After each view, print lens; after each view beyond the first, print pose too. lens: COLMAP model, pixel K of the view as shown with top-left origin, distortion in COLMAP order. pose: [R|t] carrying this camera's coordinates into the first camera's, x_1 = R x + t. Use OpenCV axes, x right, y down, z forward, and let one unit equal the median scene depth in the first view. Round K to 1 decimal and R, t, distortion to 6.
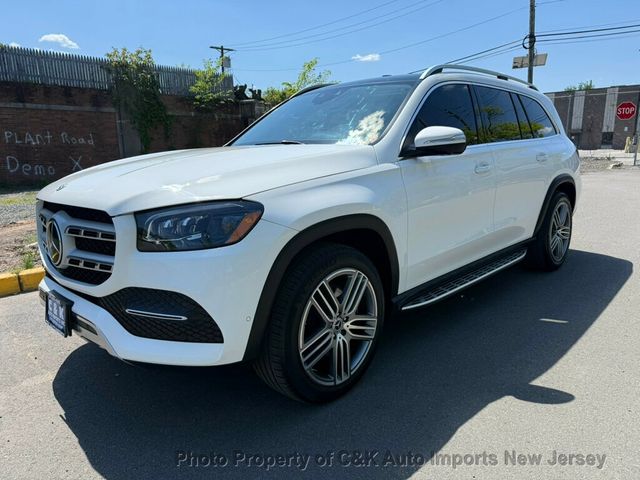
lens RADIAL K [[455.3, 0, 320.0], [0, 455.3, 240.0], [0, 0, 1]] dist [0.023759, -0.026482]
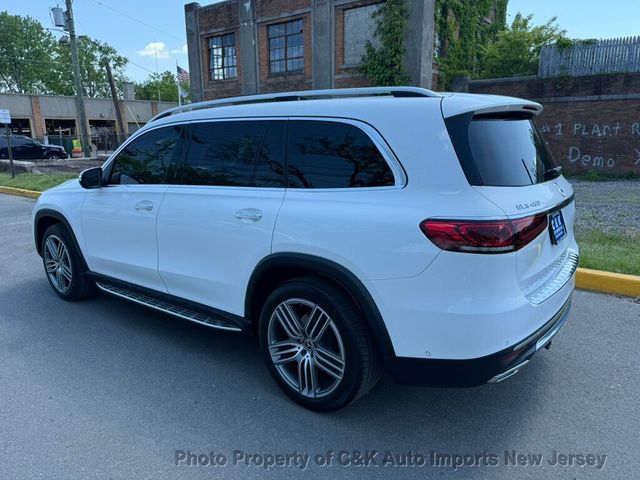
lens RADIAL K [[468.1, 0, 321.0], [0, 468.1, 240.6], [0, 0, 1]] dist [0.010106, -0.000188]
pose [[0.310434, 0.214449, -0.926090, 0.955821], [-0.176389, 0.970298, 0.165558, -0.242746], [0.934087, 0.111958, 0.339039, 0.518992]]
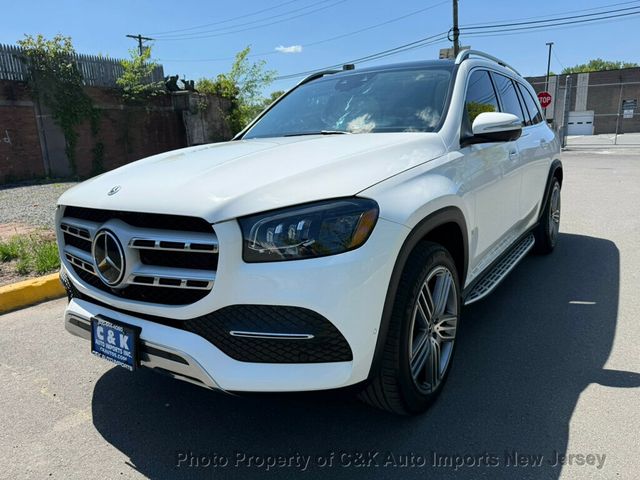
lens RADIAL K [[455.3, 0, 320.0], [0, 455.3, 240.0], [0, 0, 1]] dist [0.023759, -0.026482]
pose [[0.986616, -0.055805, 0.153214, -0.271851], [0.053345, 0.998373, 0.020125, -0.019335], [-0.154088, -0.011682, 0.987988, 0.101118]]
